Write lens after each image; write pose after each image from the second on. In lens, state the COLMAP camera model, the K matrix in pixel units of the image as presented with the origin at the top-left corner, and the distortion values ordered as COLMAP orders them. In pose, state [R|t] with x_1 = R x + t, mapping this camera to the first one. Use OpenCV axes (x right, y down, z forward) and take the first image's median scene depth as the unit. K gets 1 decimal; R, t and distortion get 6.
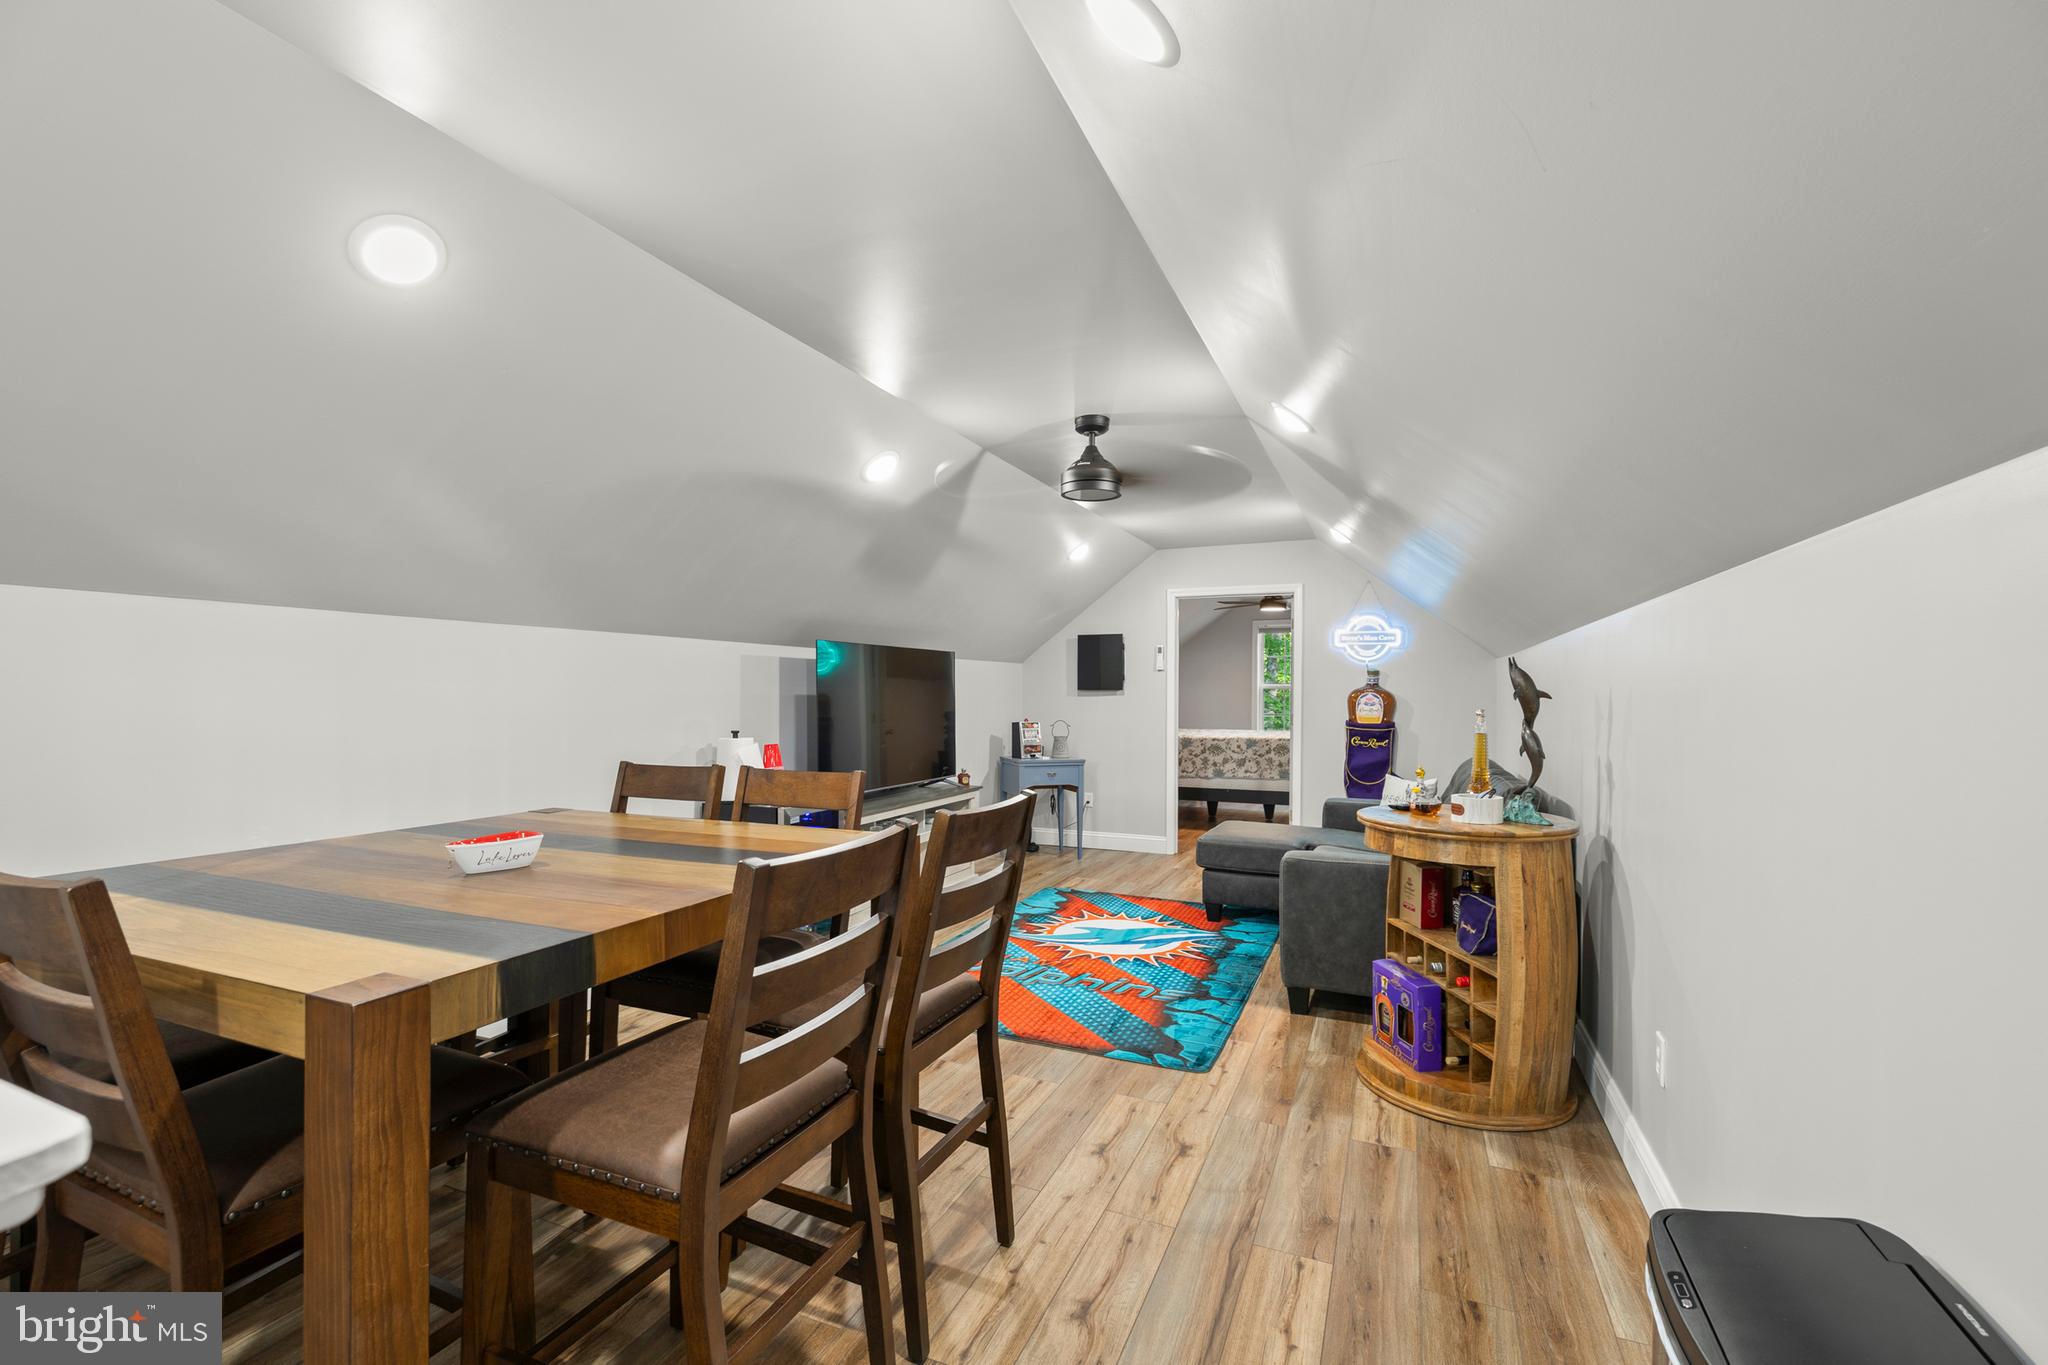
lens RADIAL K [[864.5, 0, 1024.7], [0, 864.5, 690.0], [0, 0, 1]] dist [0.001035, 0.000401]
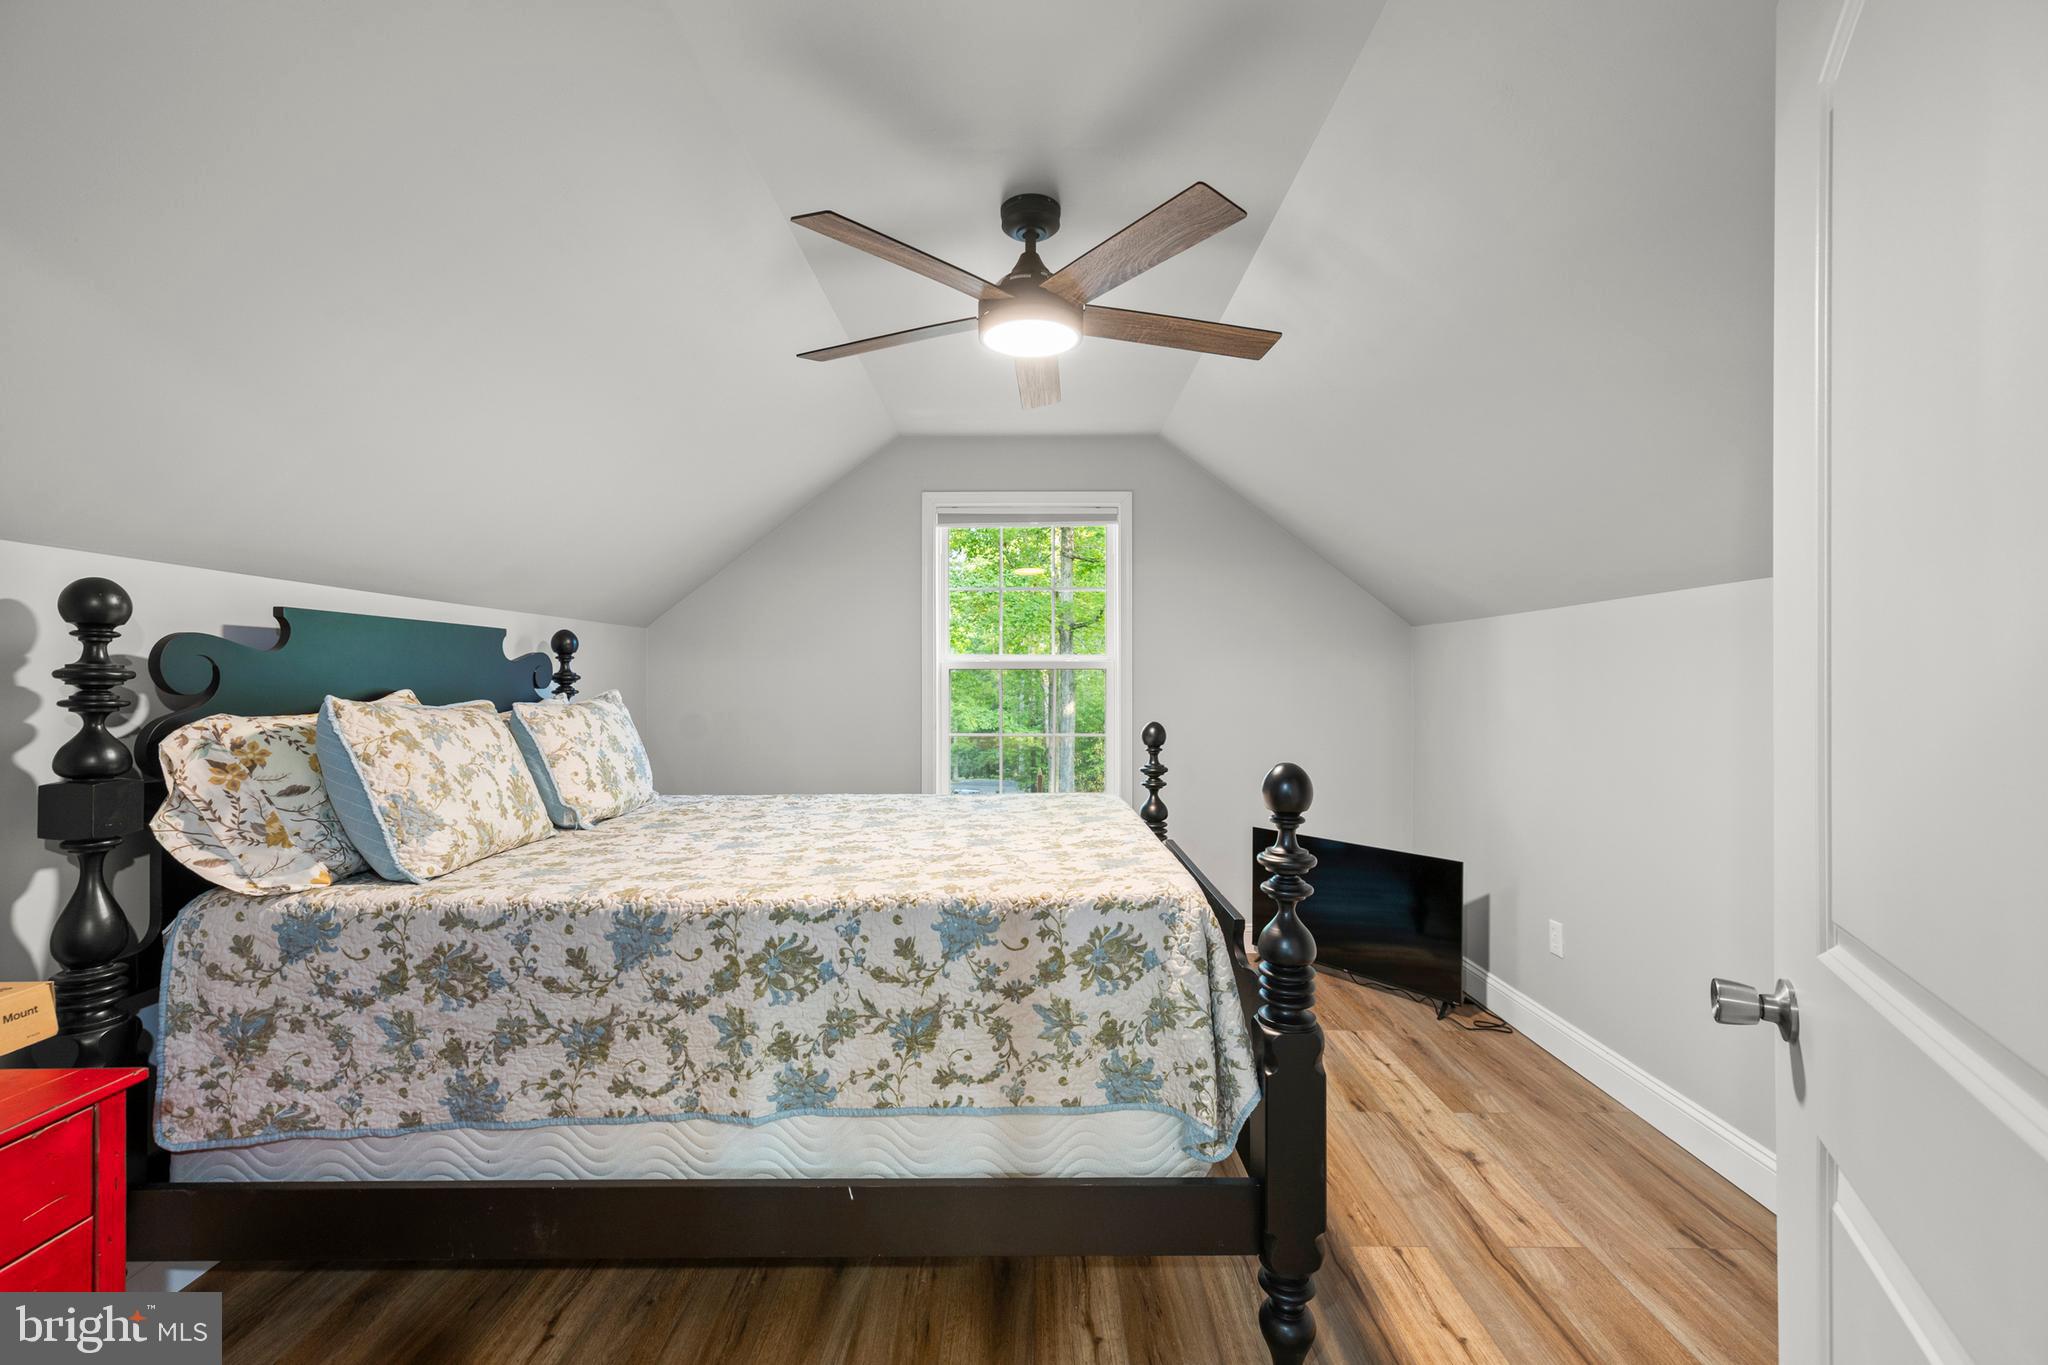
lens RADIAL K [[864.5, 0, 1024.9], [0, 864.5, 674.1], [0, 0, 1]] dist [0.001035, 0.000401]
pose [[0.915830, -0.001767, 0.401562, 0.196244], [-0.000384, 0.999986, 0.005277, 0.001871], [-0.401565, -0.004987, 0.915817, 0.820686]]
